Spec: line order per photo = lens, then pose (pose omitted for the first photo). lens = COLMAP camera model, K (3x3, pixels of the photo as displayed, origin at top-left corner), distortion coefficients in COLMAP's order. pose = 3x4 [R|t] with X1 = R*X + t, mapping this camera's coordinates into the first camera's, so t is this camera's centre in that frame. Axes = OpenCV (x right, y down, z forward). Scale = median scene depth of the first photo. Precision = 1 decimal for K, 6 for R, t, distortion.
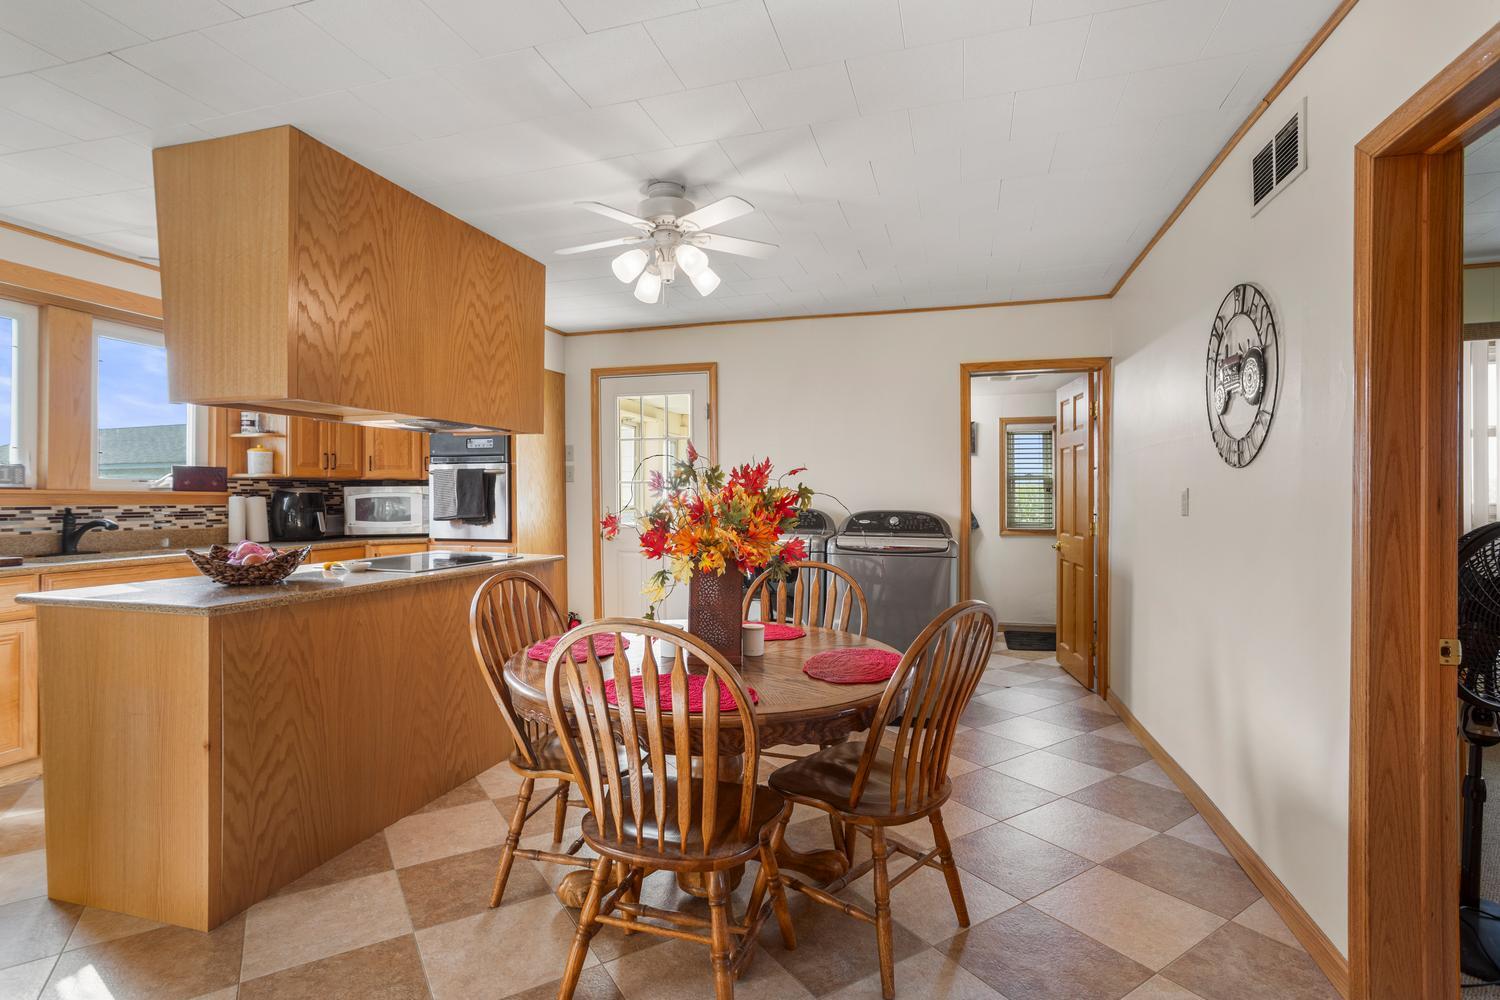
lens RADIAL K [[747.1, 0, 754.5], [0, 747.1, 496.2], [0, 0, 1]] dist [-0.042817, 0.026443]
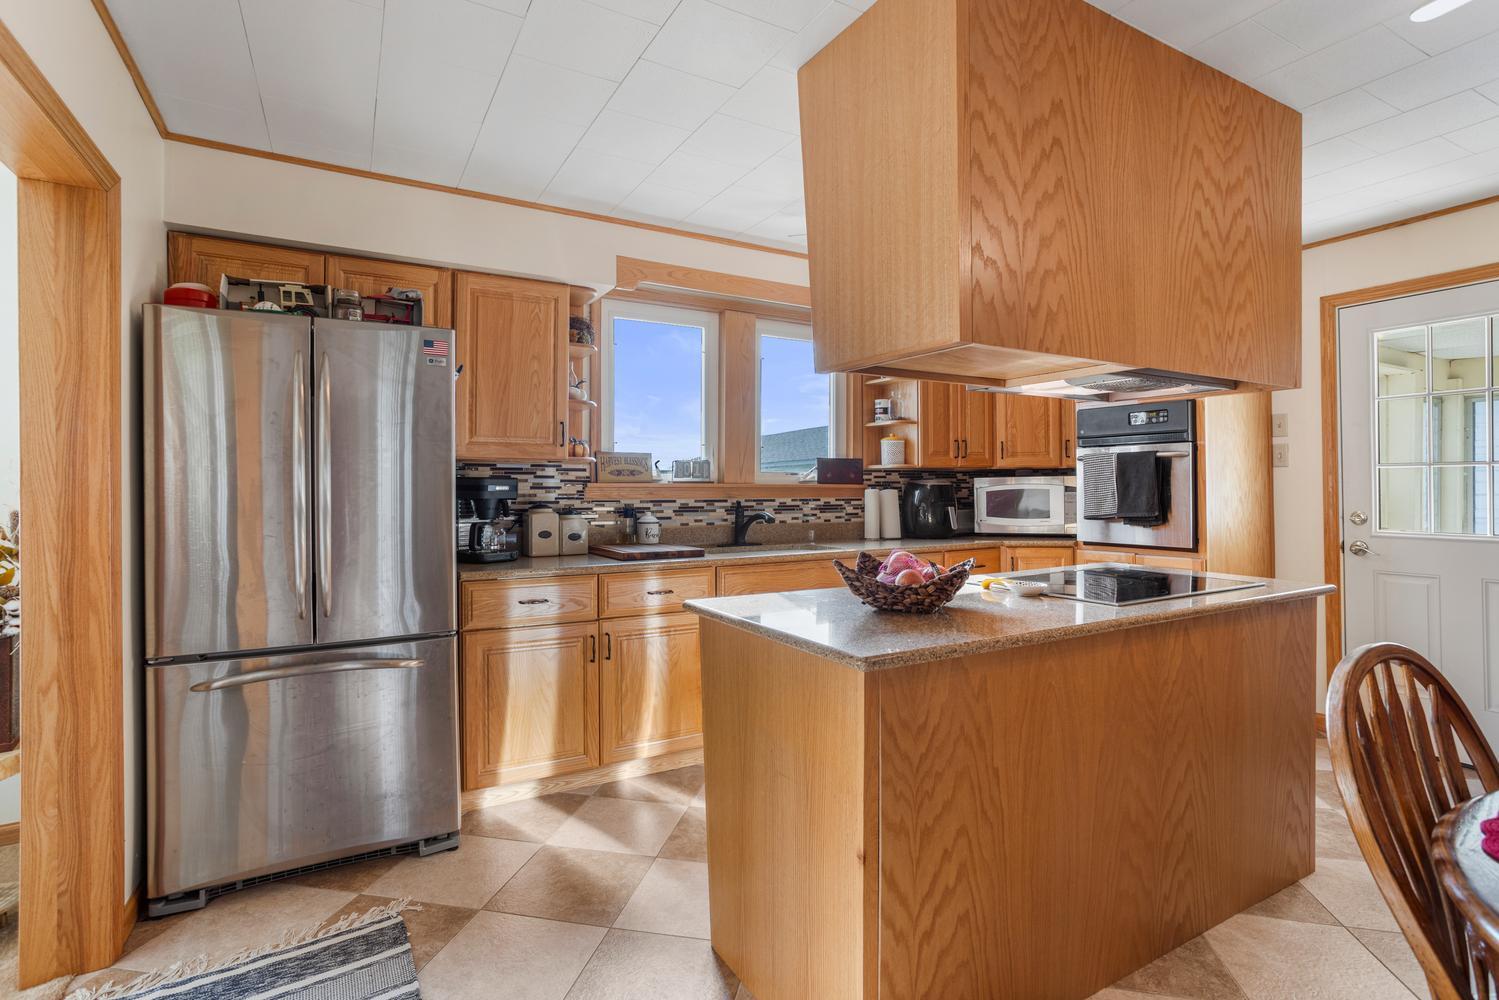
lens RADIAL K [[746.6, 0, 744.0], [0, 746.6, 489.3], [0, 0, 1]] dist [-0.042817, 0.026443]
pose [[0.721069, -0.001807, -0.692861, -0.220938], [0.003930, 0.999991, 0.001482, -0.002318], [0.692852, -0.003791, 0.721070, 0.273560]]
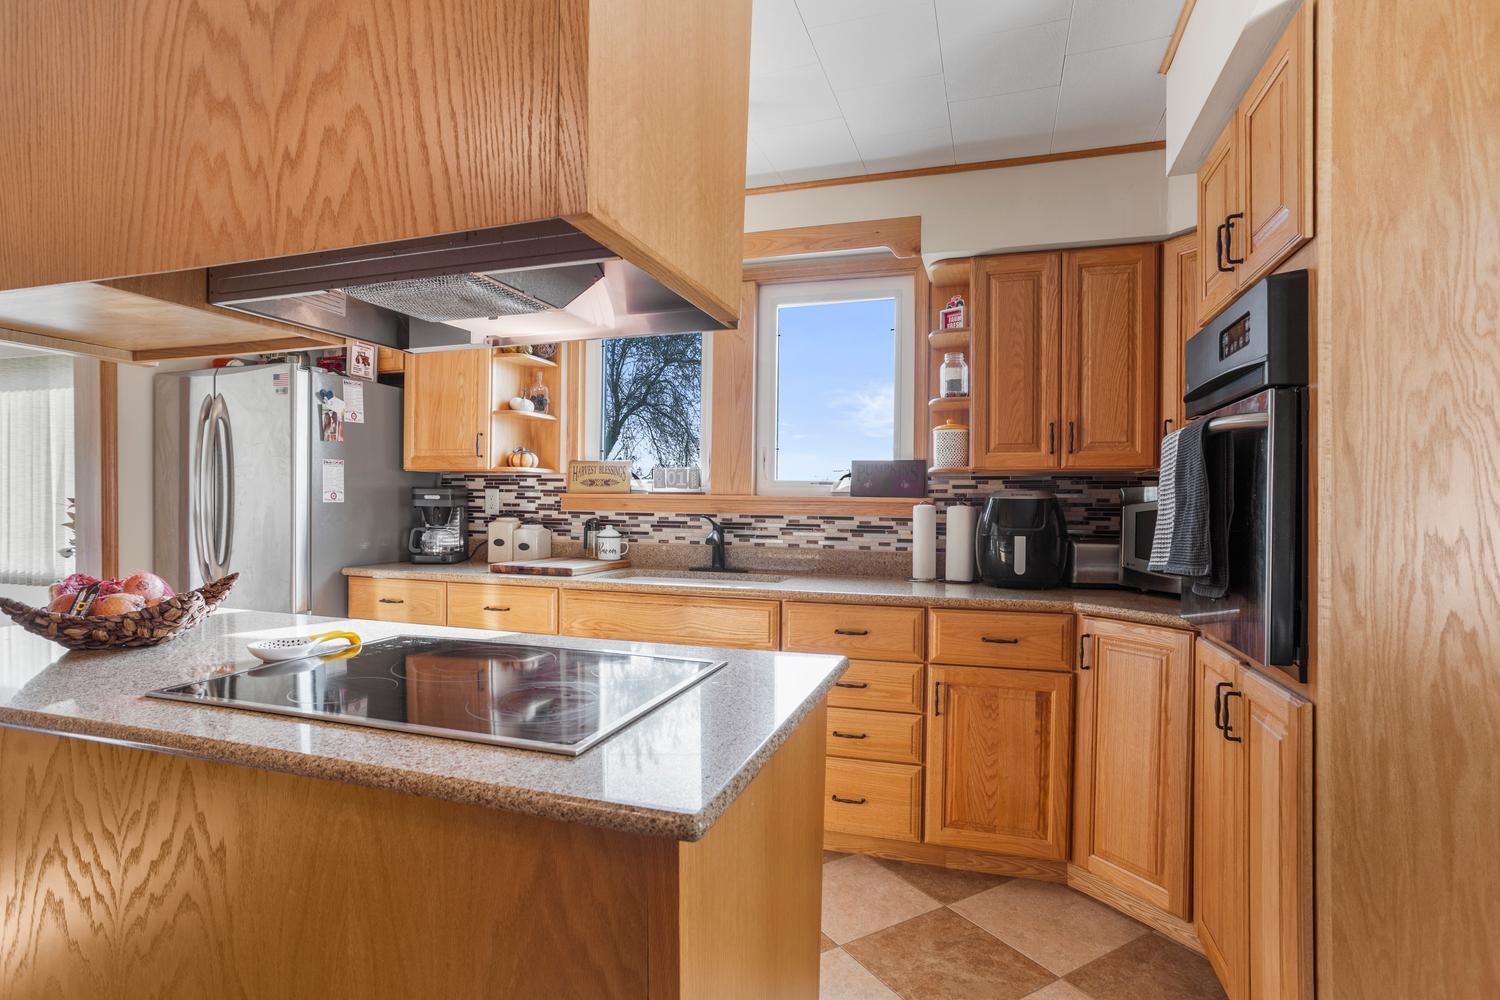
lens RADIAL K [[747.1, 0, 738.5], [0, 747.1, 507.2], [0, 0, 1]] dist [-0.042817, 0.026443]
pose [[-0.037951, 0.007471, -0.999252, -0.082026], [-0.008458, 0.999934, 0.007797, -0.001410], [0.999244, 0.008747, -0.037886, 1.201591]]
